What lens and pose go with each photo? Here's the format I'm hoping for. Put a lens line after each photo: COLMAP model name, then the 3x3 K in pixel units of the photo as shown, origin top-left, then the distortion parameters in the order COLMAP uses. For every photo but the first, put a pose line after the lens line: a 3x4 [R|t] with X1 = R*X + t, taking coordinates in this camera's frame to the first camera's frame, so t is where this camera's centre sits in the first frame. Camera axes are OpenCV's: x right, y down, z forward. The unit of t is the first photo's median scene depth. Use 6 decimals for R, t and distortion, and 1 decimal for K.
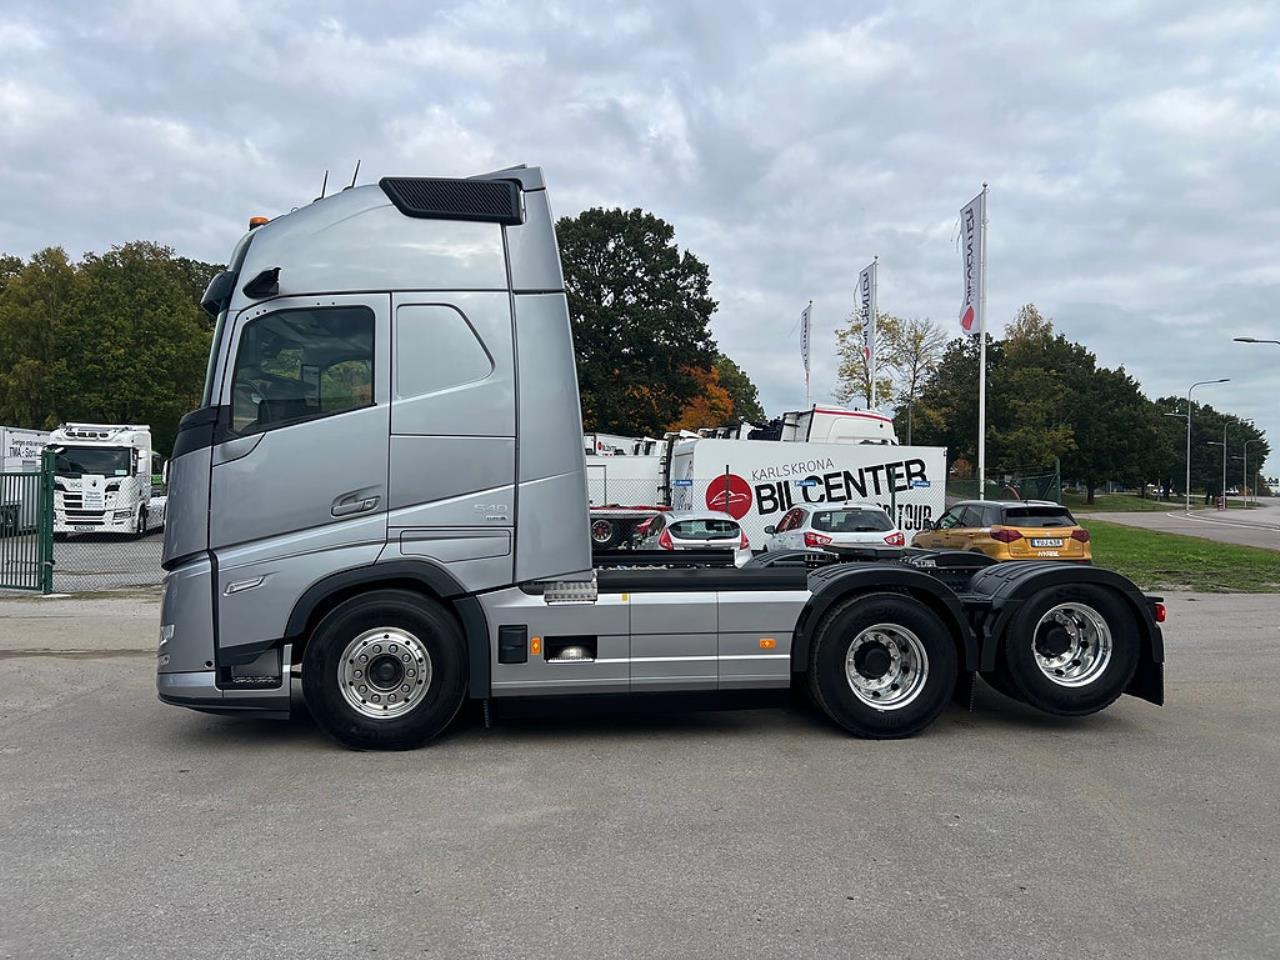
lens RADIAL K [[960.2, 0, 657.0], [0, 960.2, 479.2], [0, 0, 1]] dist [0.062514, -0.076155]
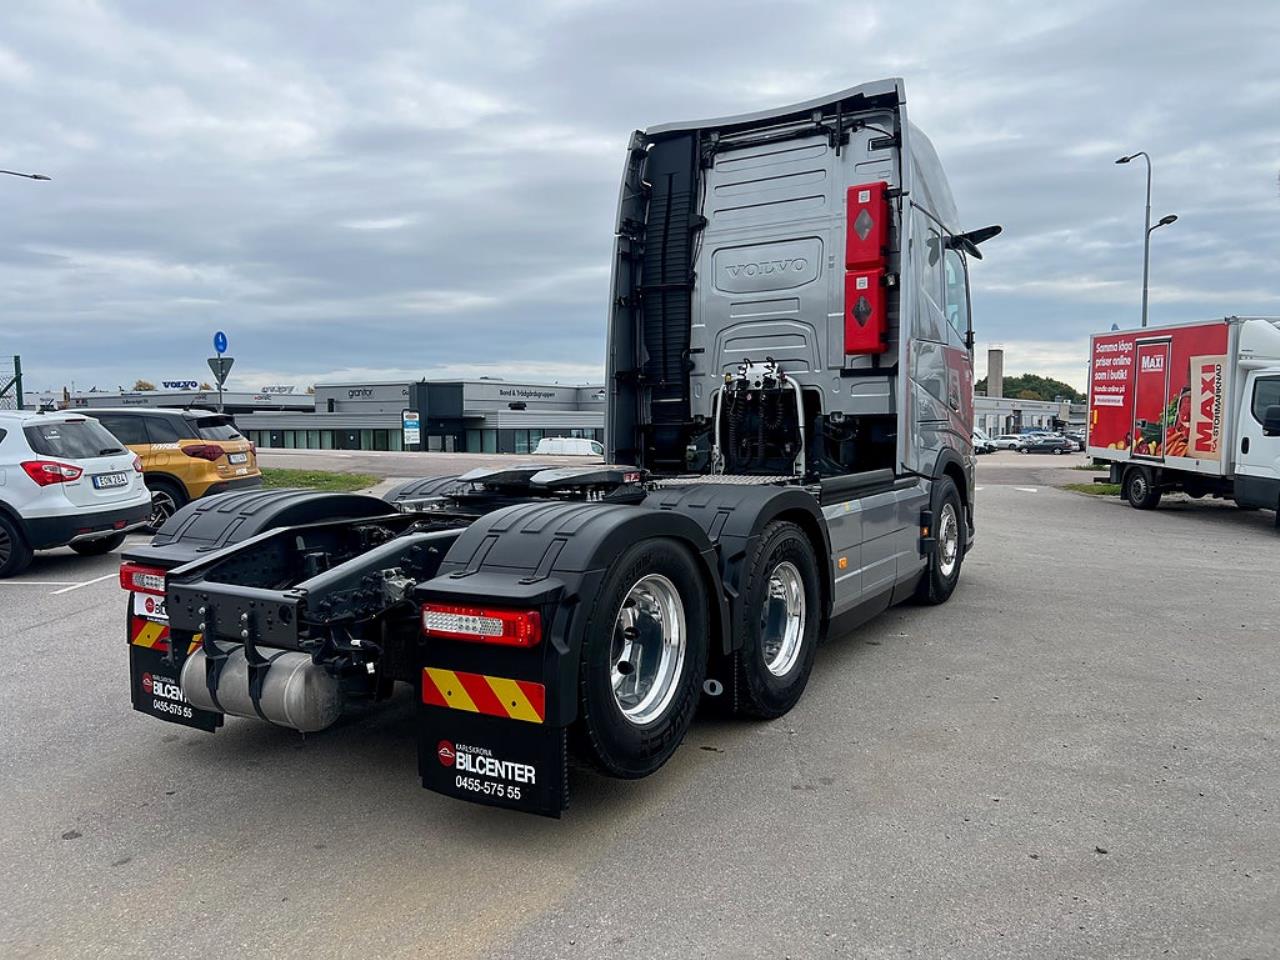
lens RADIAL K [[949.6, 0, 641.3], [0, 949.6, 478.0], [0, 0, 1]] dist [0.061802, -0.075360]
pose [[0.131971, -0.070708, 0.988729, -0.280102], [-0.015299, 0.997189, 0.073355, 0.012184], [-0.991136, -0.024807, 0.130518, 0.408658]]
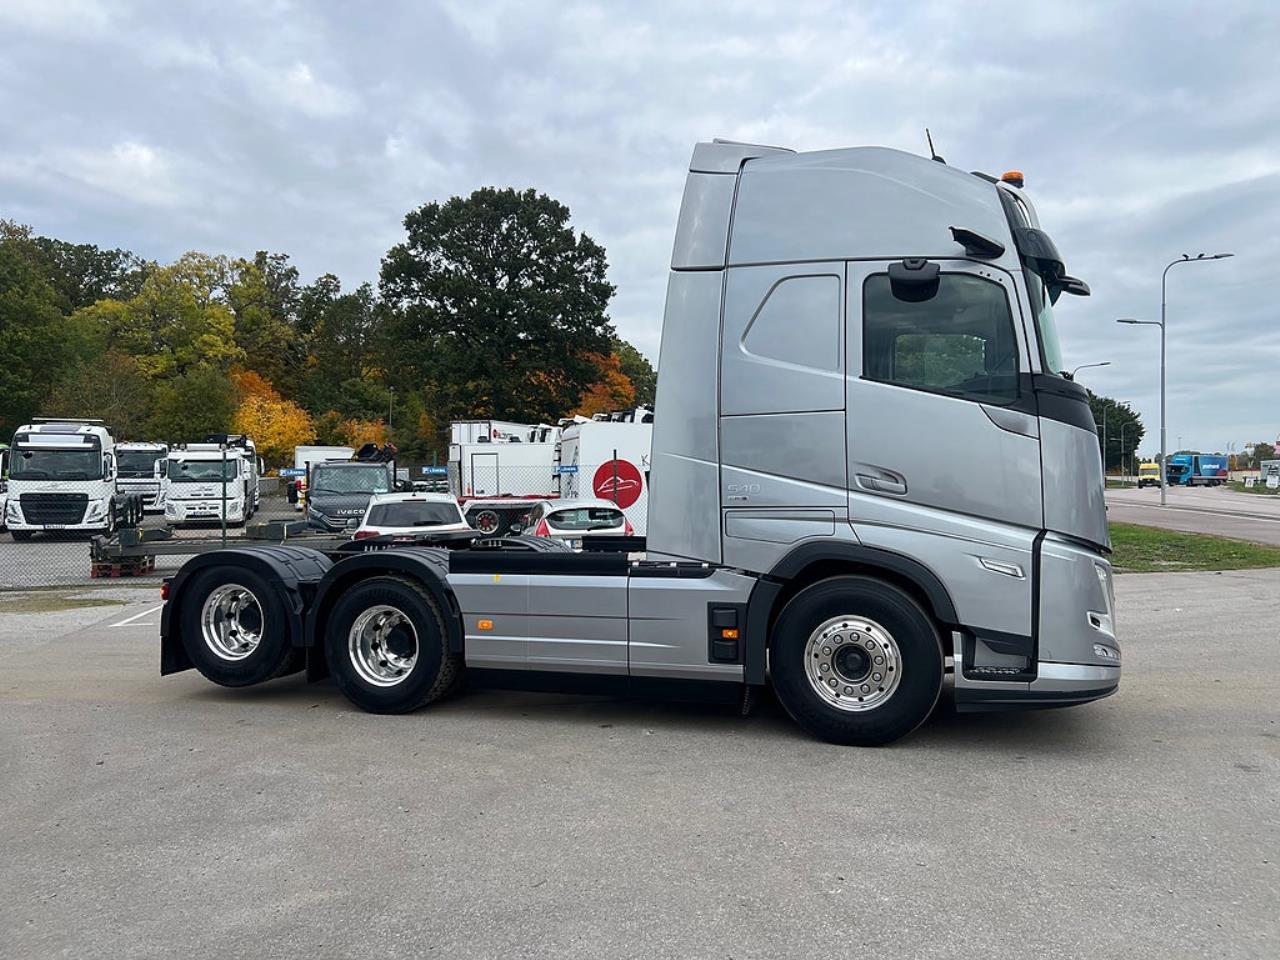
lens RADIAL K [[960.2, 0, 657.0], [0, 960.2, 479.2], [0, 0, 1]] dist [0.062514, -0.076155]
pose [[0.995110, -0.015111, 0.097607, 0.021328], [0.013910, 0.999819, 0.012973, 0.002506], [-0.097785, -0.011552, 0.995141, 0.055890]]
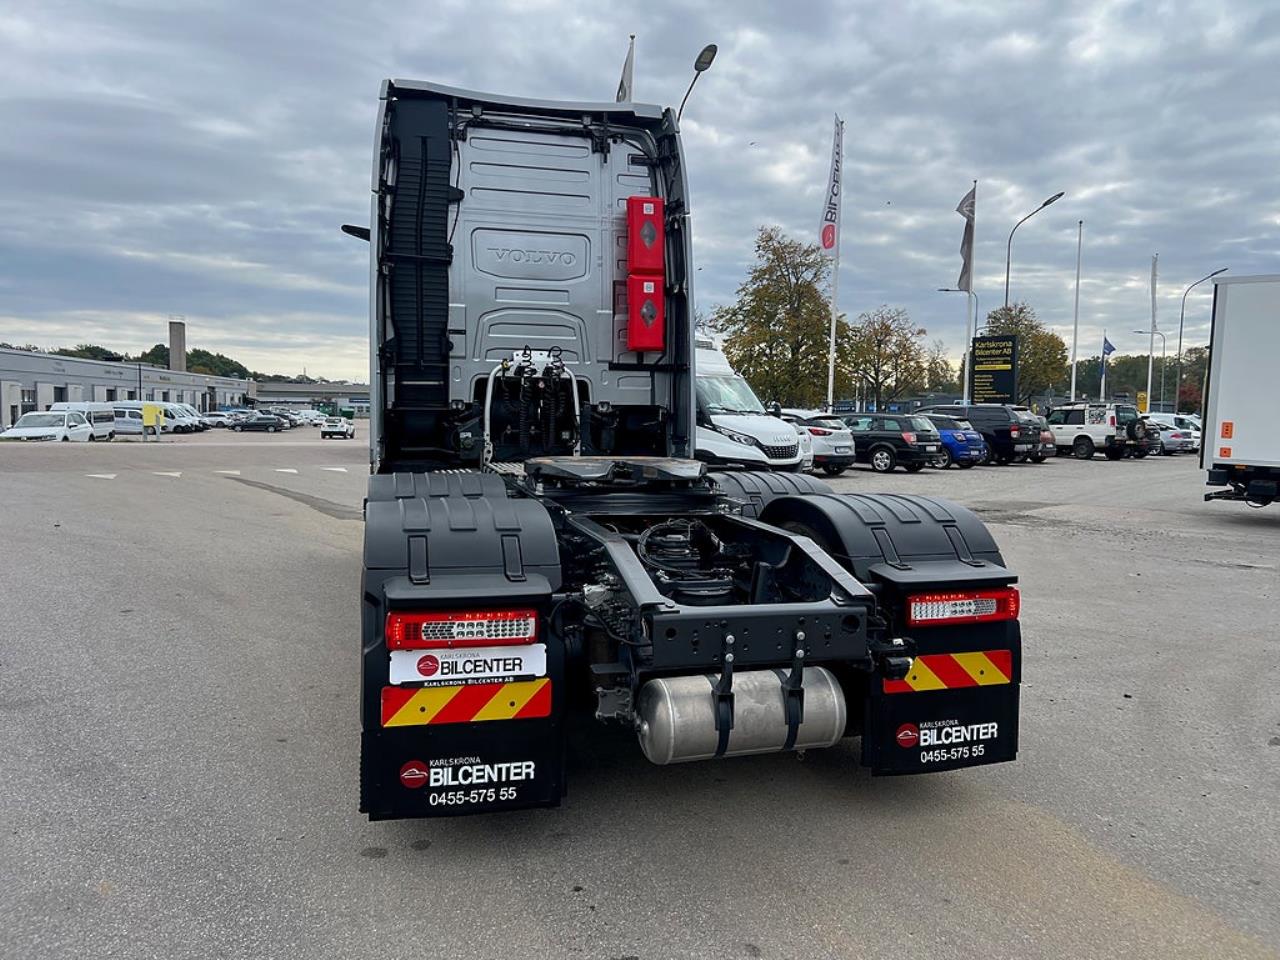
lens RADIAL K [[949.6, 0, 641.3], [0, 949.6, 478.0], [0, 0, 1]] dist [0.061802, -0.075360]
pose [[-0.633189, -0.082898, 0.769545, -0.223454], [-0.043659, 0.996490, 0.071422, 0.015101], [-0.772765, 0.011626, -0.634585, 0.613781]]
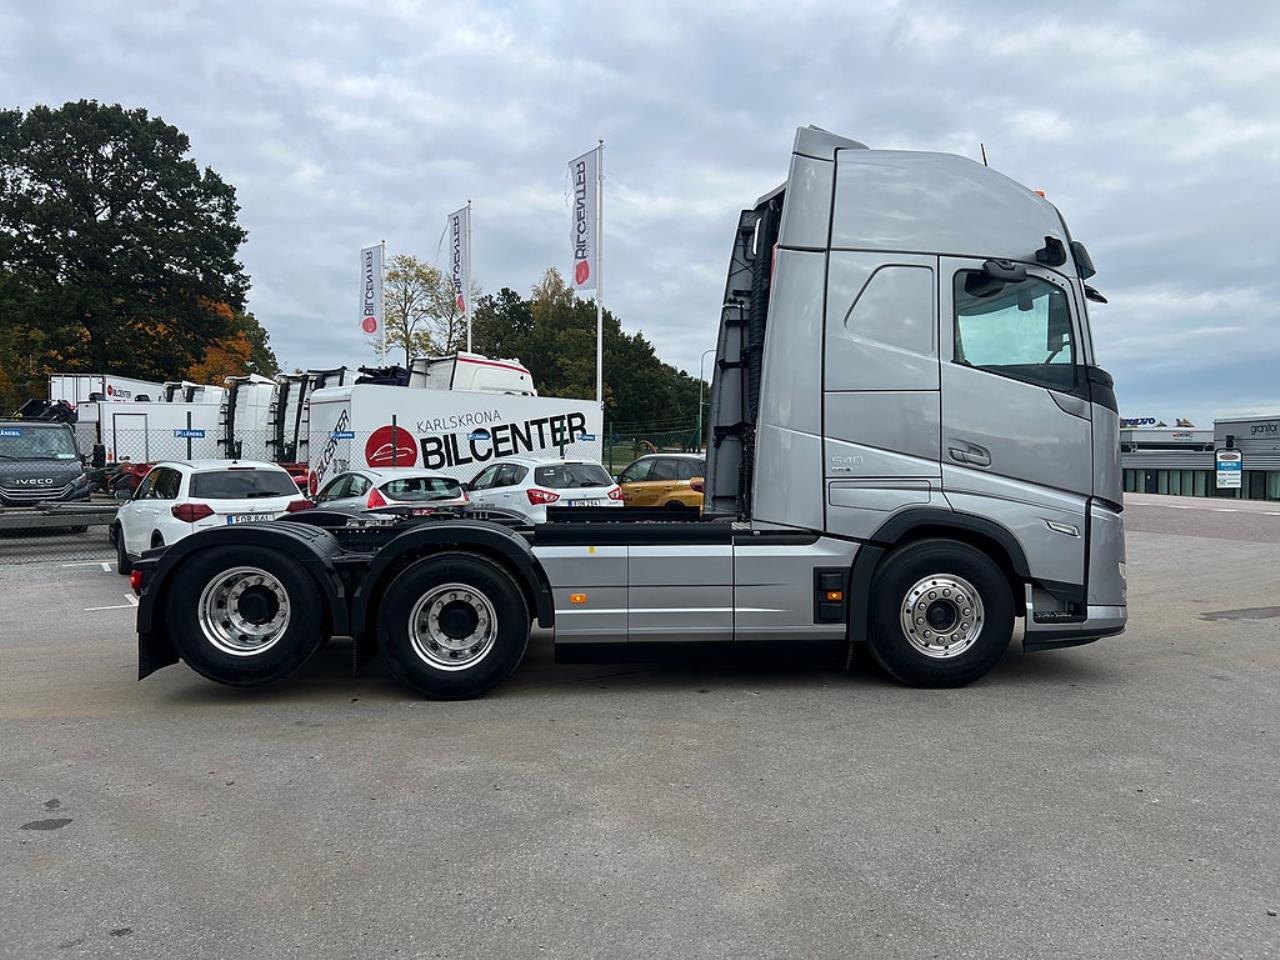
lens RADIAL K [[955.4, 0, 654.3], [0, 955.4, 483.0], [0, 0, 1]] dist [0.063882, -0.075925]
pose [[0.877834, -0.019546, 0.478567, -0.133211], [-0.005426, 0.998697, 0.050742, 0.001371], [-0.478935, -0.047140, 0.876584, 0.101217]]
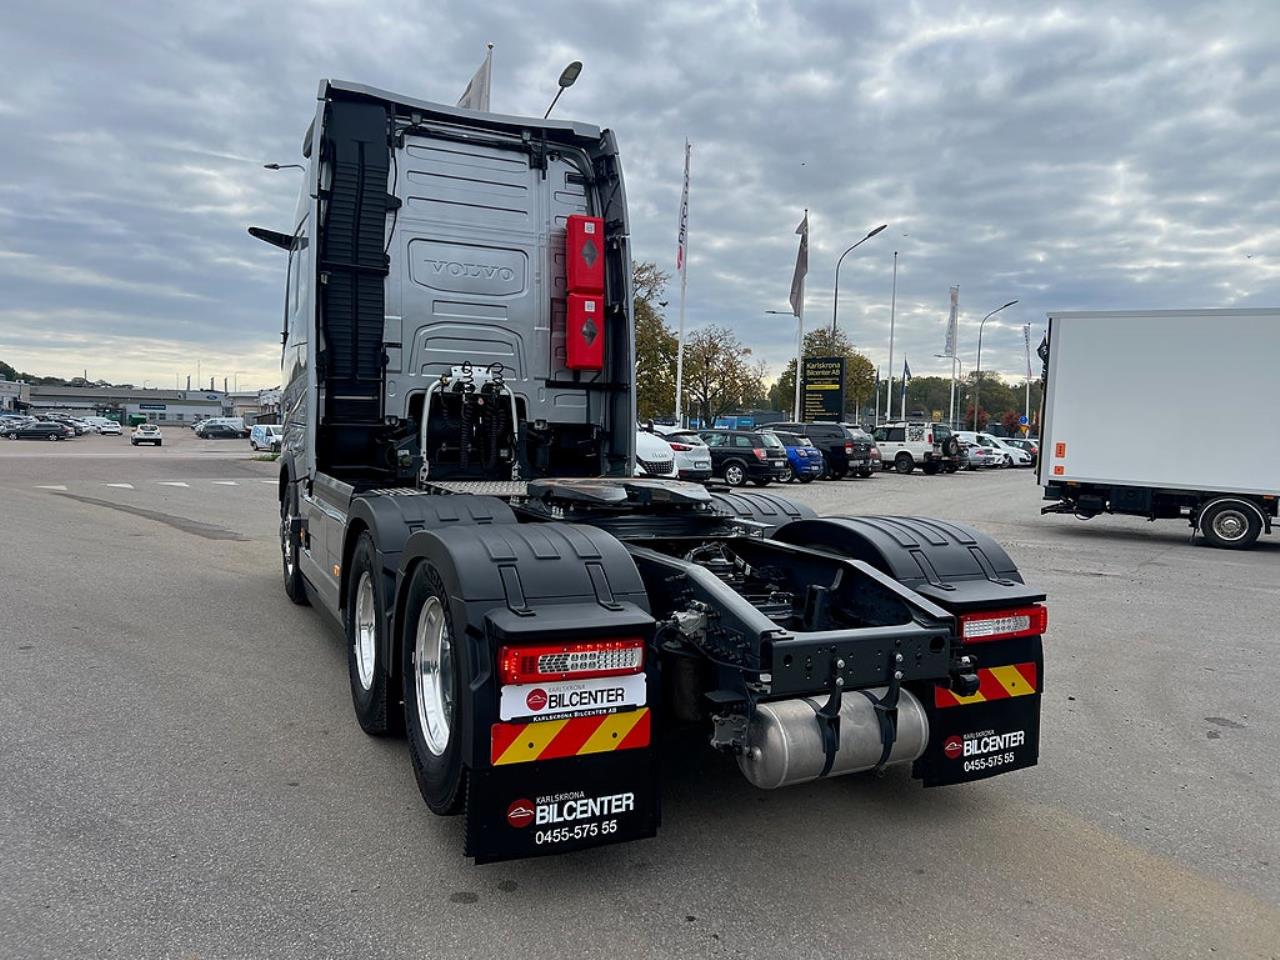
lens RADIAL K [[952.5, 0, 641.4], [0, 952.5, 475.2], [0, 0, 1]] dist [0.062361, -0.065466]
pose [[-0.765926, -0.072473, 0.638831, -0.191737], [-0.055753, 0.997370, 0.046303, 0.014760], [-0.640507, -0.000152, -0.767953, 0.647585]]
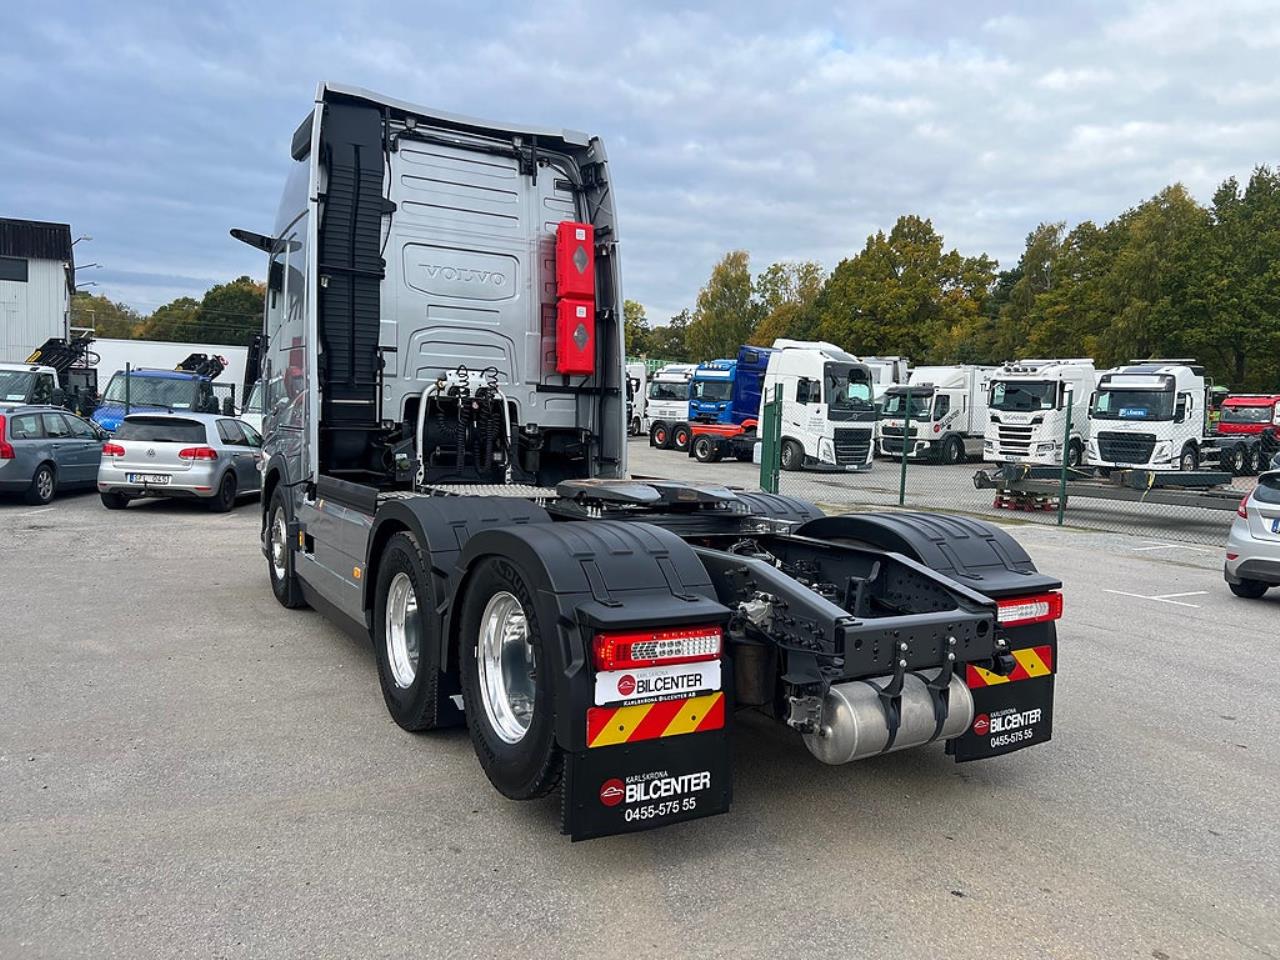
lens RADIAL K [[956.4, 0, 640.8], [0, 956.4, 489.7], [0, 0, 1]] dist [0.061751, -0.095151]
pose [[-0.813036, -0.072915, 0.577630, -0.177553], [-0.052958, 0.997276, 0.051347, 0.017009], [-0.579800, 0.011157, -0.814683, 0.670845]]
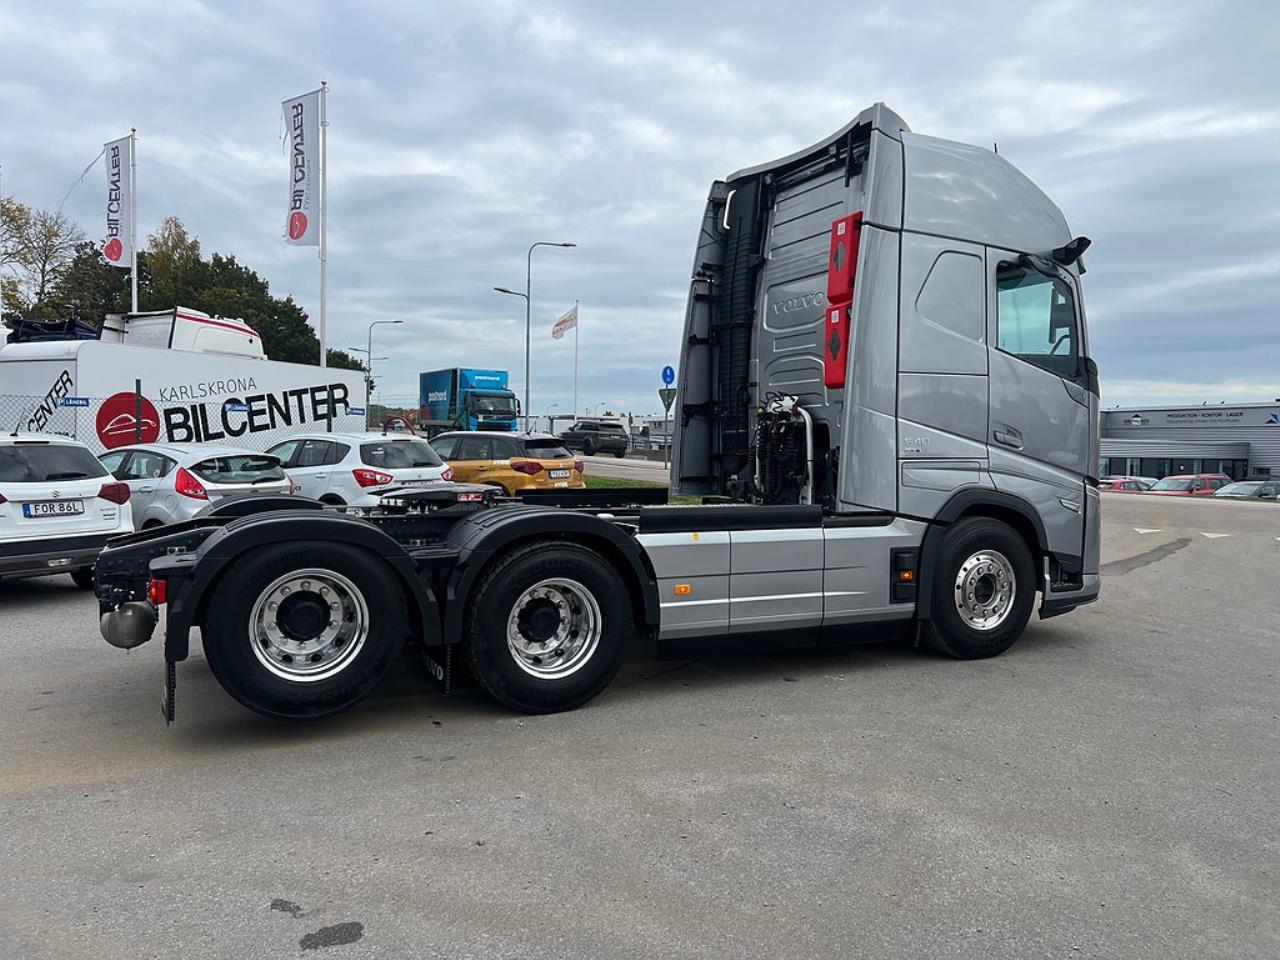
lens RADIAL K [[953.4, 0, 652.8], [0, 953.4, 484.1], [0, 0, 1]] dist [0.056146, -0.065855]
pose [[0.638291, -0.034960, 0.769001, -0.230383], [-0.026444, 0.997383, 0.067291, 0.004692], [-0.769341, -0.063287, 0.635696, 0.213692]]
